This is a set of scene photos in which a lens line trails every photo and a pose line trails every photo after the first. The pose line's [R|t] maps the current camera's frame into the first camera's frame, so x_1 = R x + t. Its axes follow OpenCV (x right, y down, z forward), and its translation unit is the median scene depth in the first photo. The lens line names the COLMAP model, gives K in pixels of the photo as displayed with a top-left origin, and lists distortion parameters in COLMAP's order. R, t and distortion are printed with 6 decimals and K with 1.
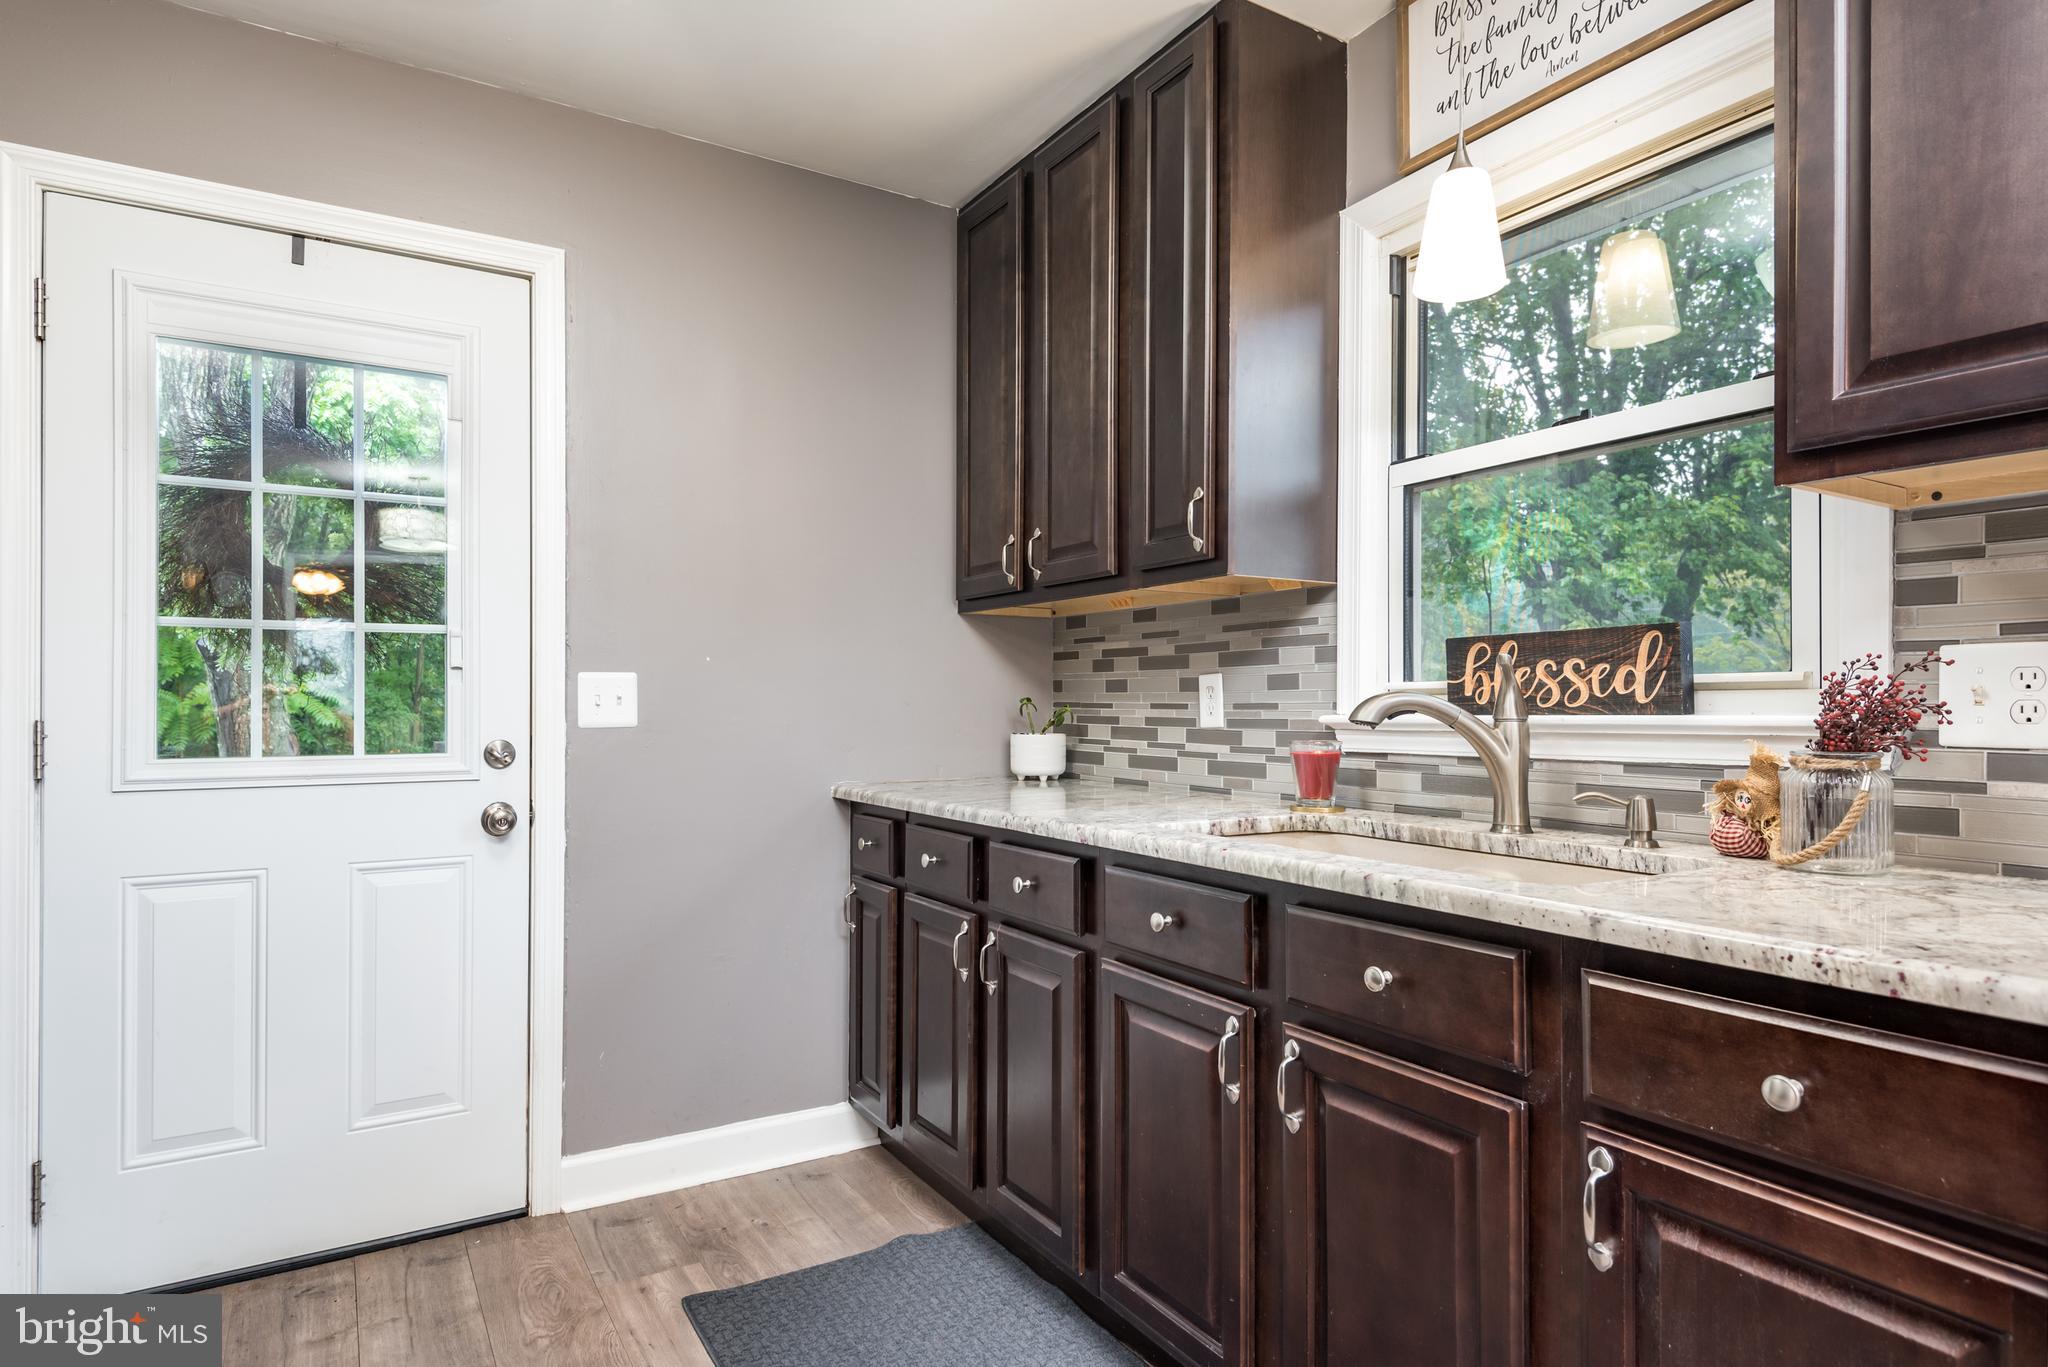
lens RADIAL K [[1116.6, 0, 1030.9], [0, 1116.6, 704.7], [0, 0, 1]] dist [0.018353, -0.016610]
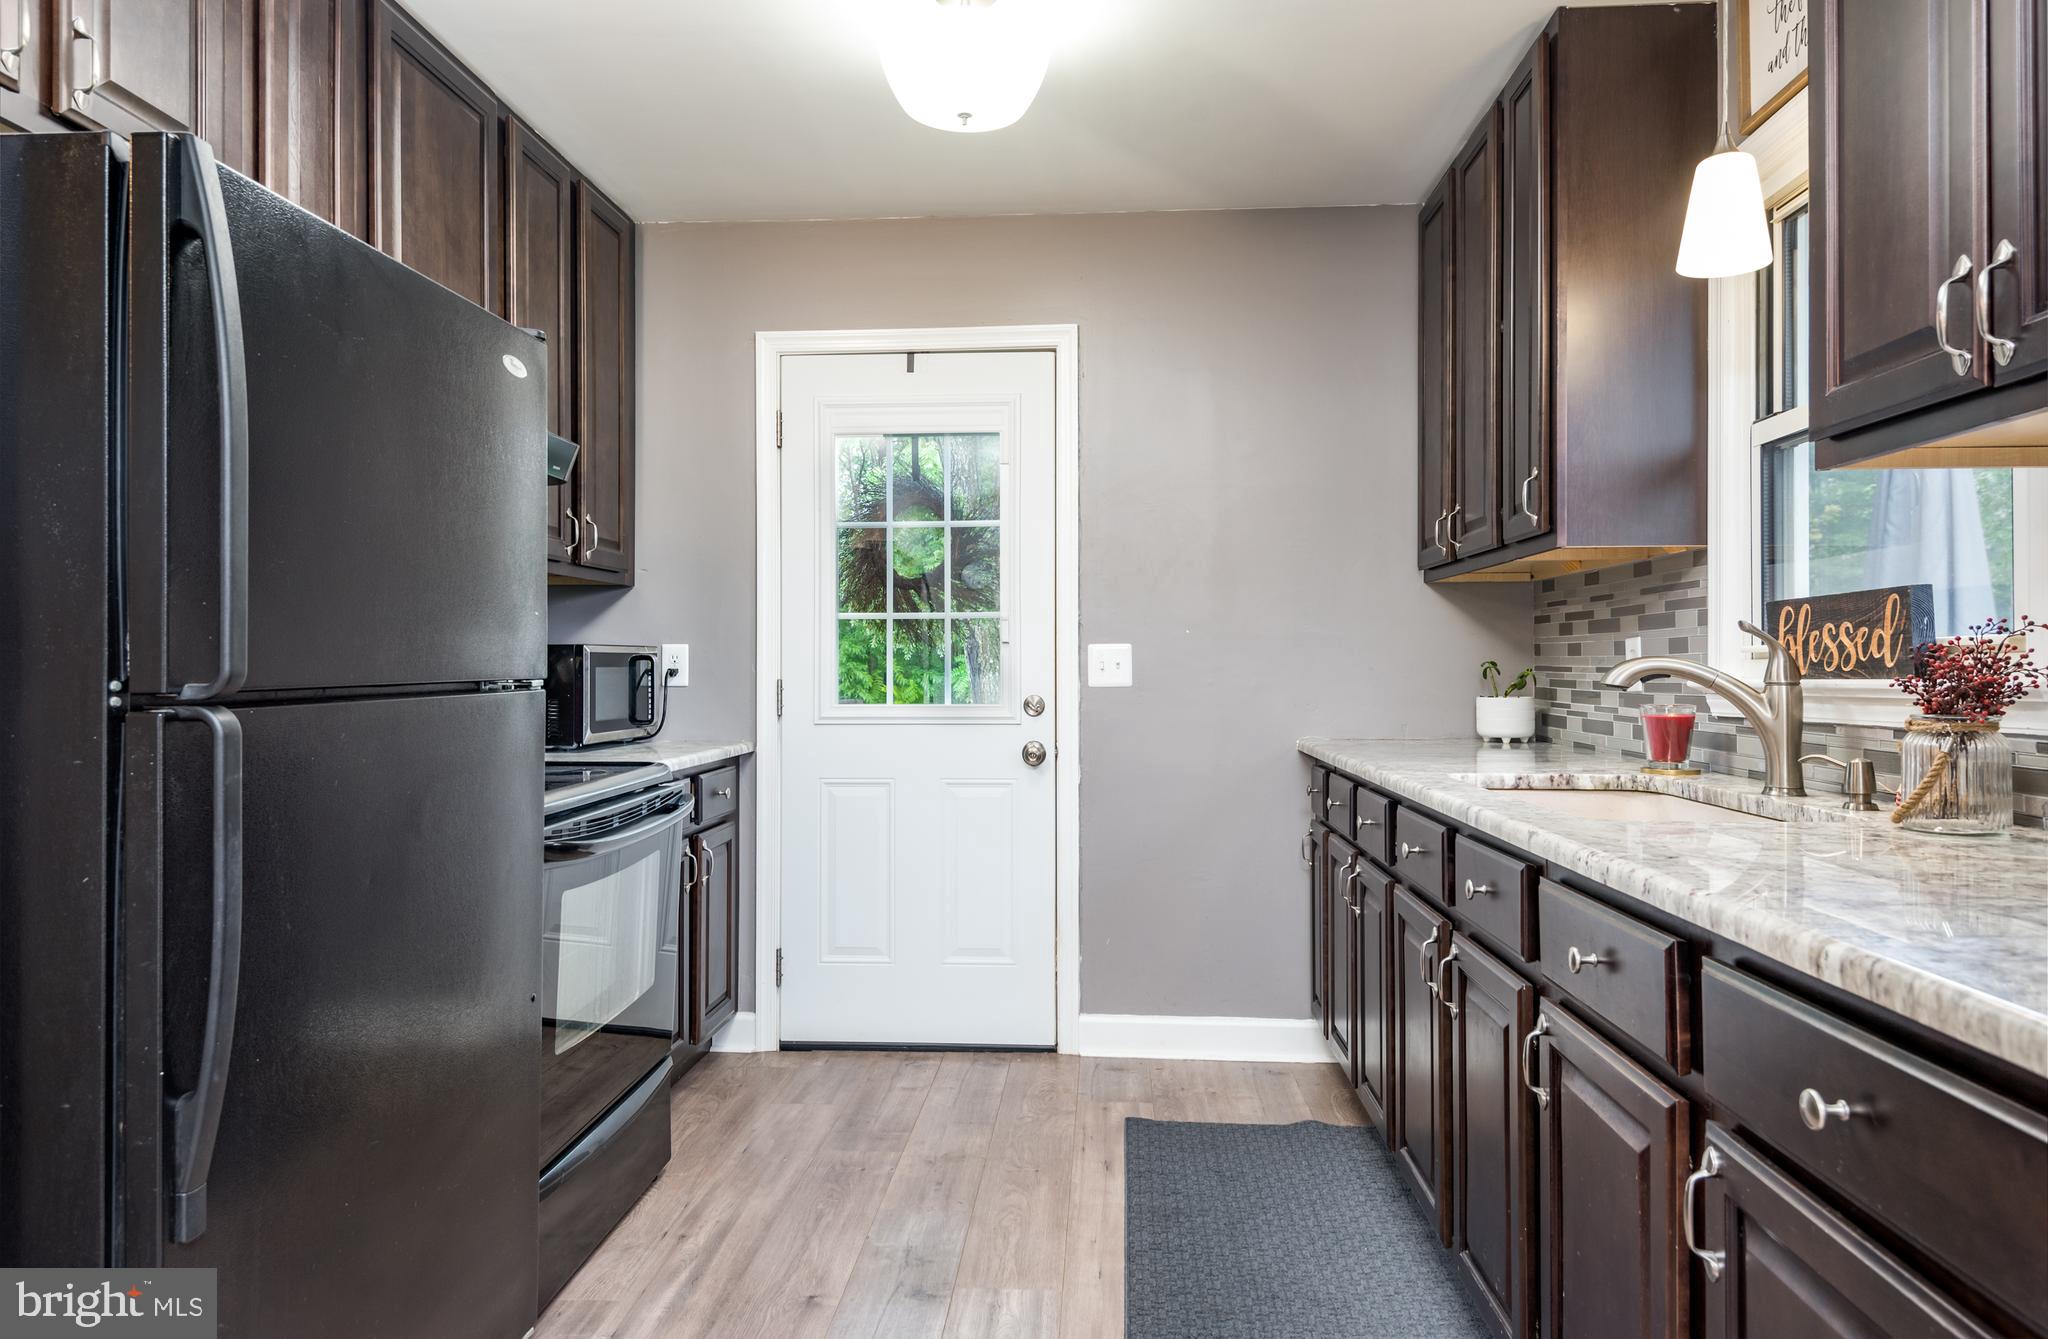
lens RADIAL K [[1267.2, 0, 1024.0], [0, 1267.2, 669.5], [0, 0, 1]] dist [0.020526, -0.016413]
pose [[0.811771, -0.001231, -0.583975, 0.445494], [0.002370, 0.999996, 0.001188, -0.001796], [0.583971, -0.002348, 0.811771, -0.272928]]
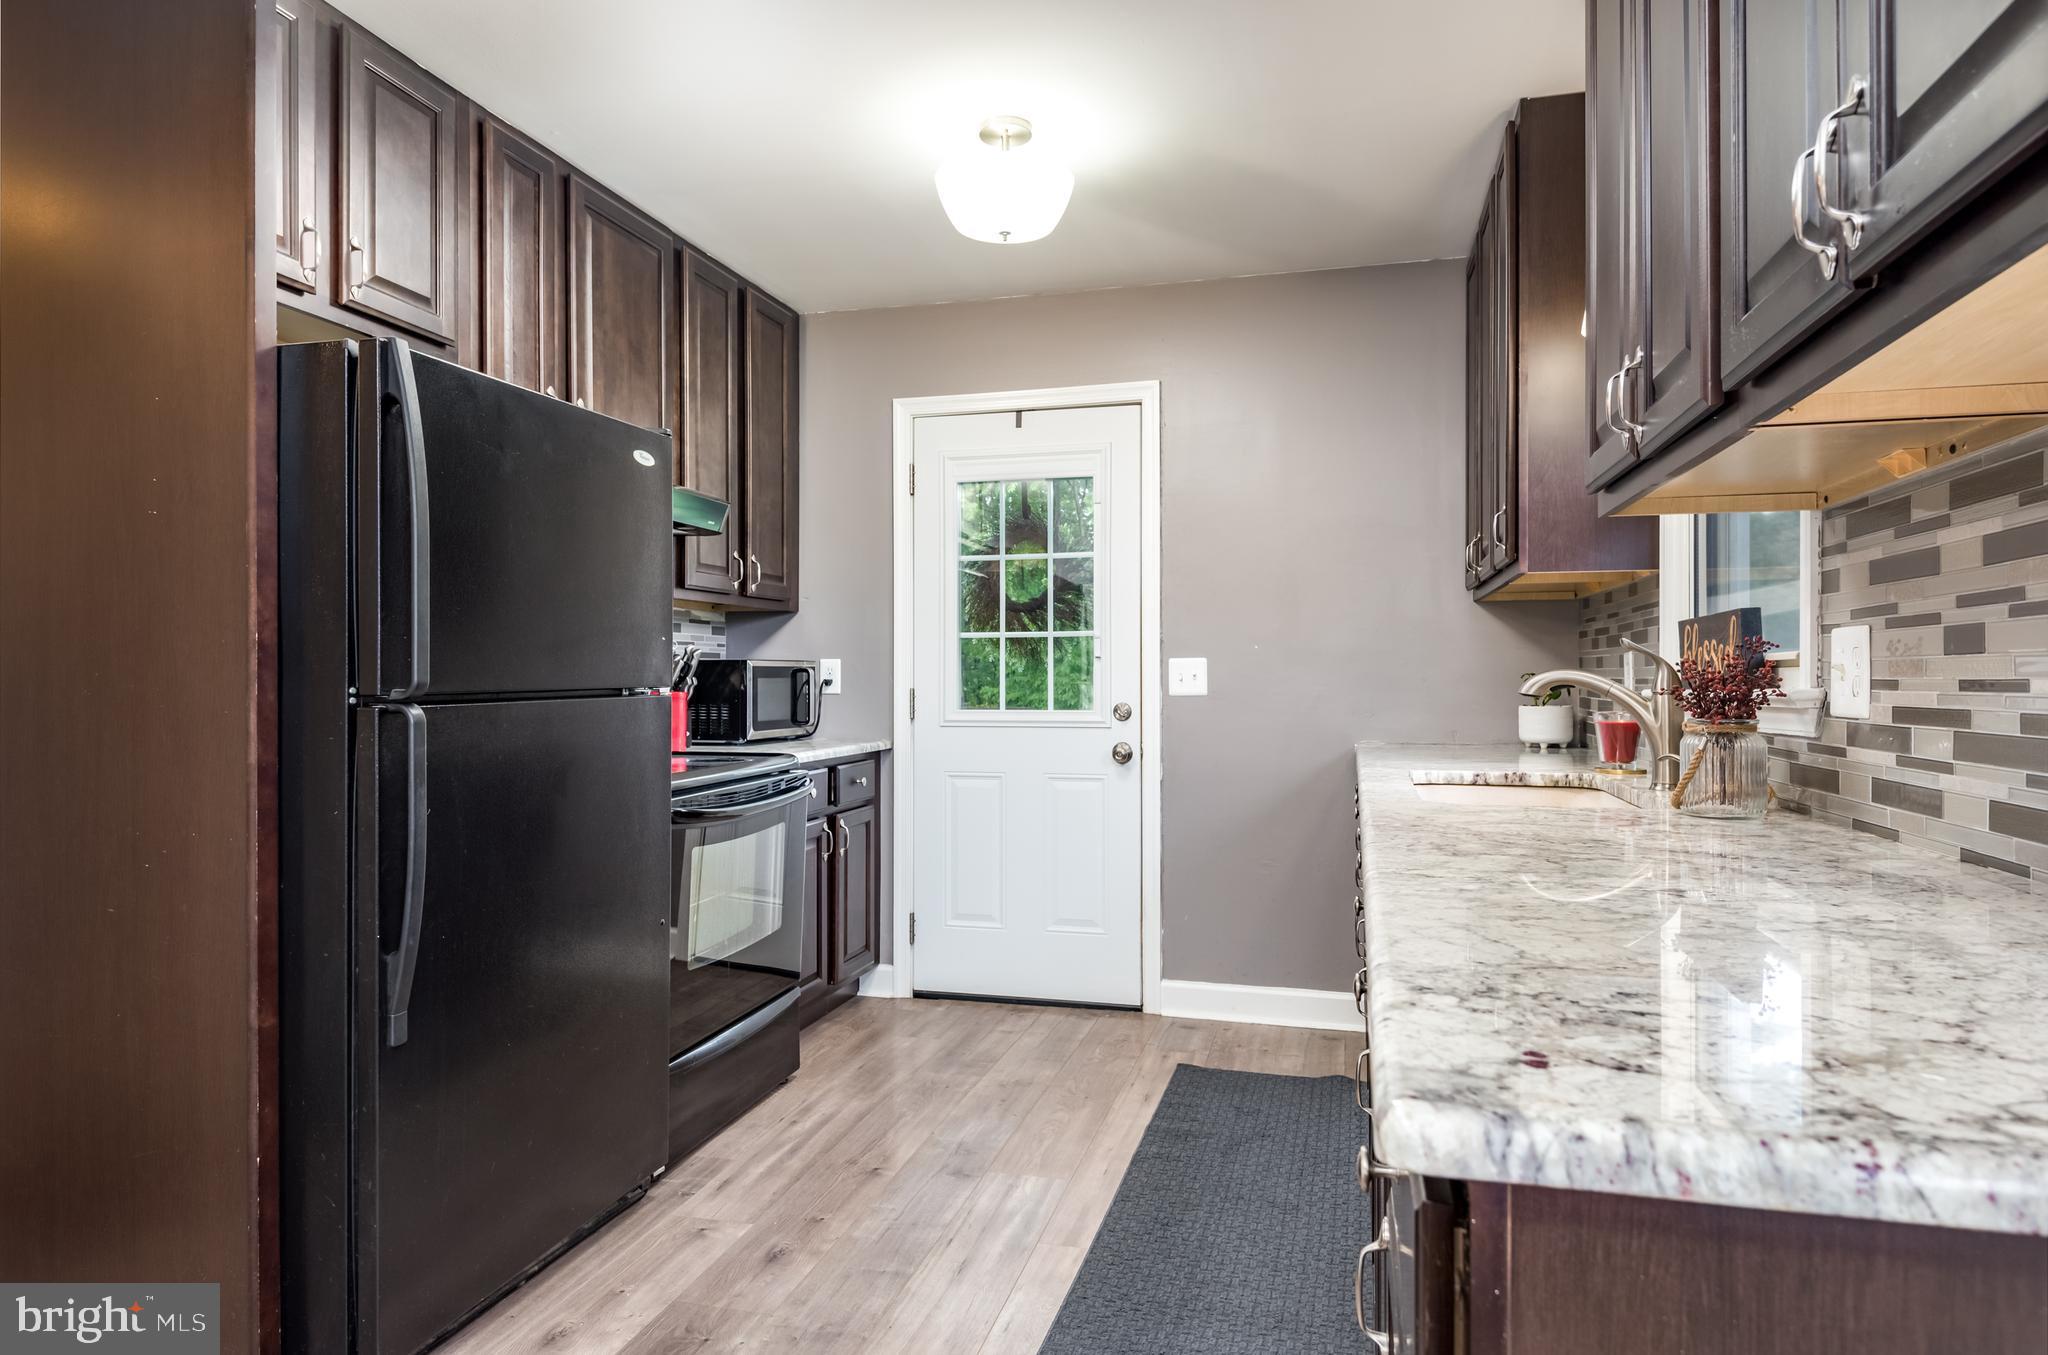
lens RADIAL K [[1220.6, 0, 1022.3], [0, 1220.6, 689.3], [0, 0, 1]] dist [0.005172, -0.000257]
pose [[0.681760, 0.004801, -0.731560, 0.736951], [0.001845, 0.999964, 0.008281, -0.001916], [0.731574, -0.006995, 0.681726, -0.289785]]
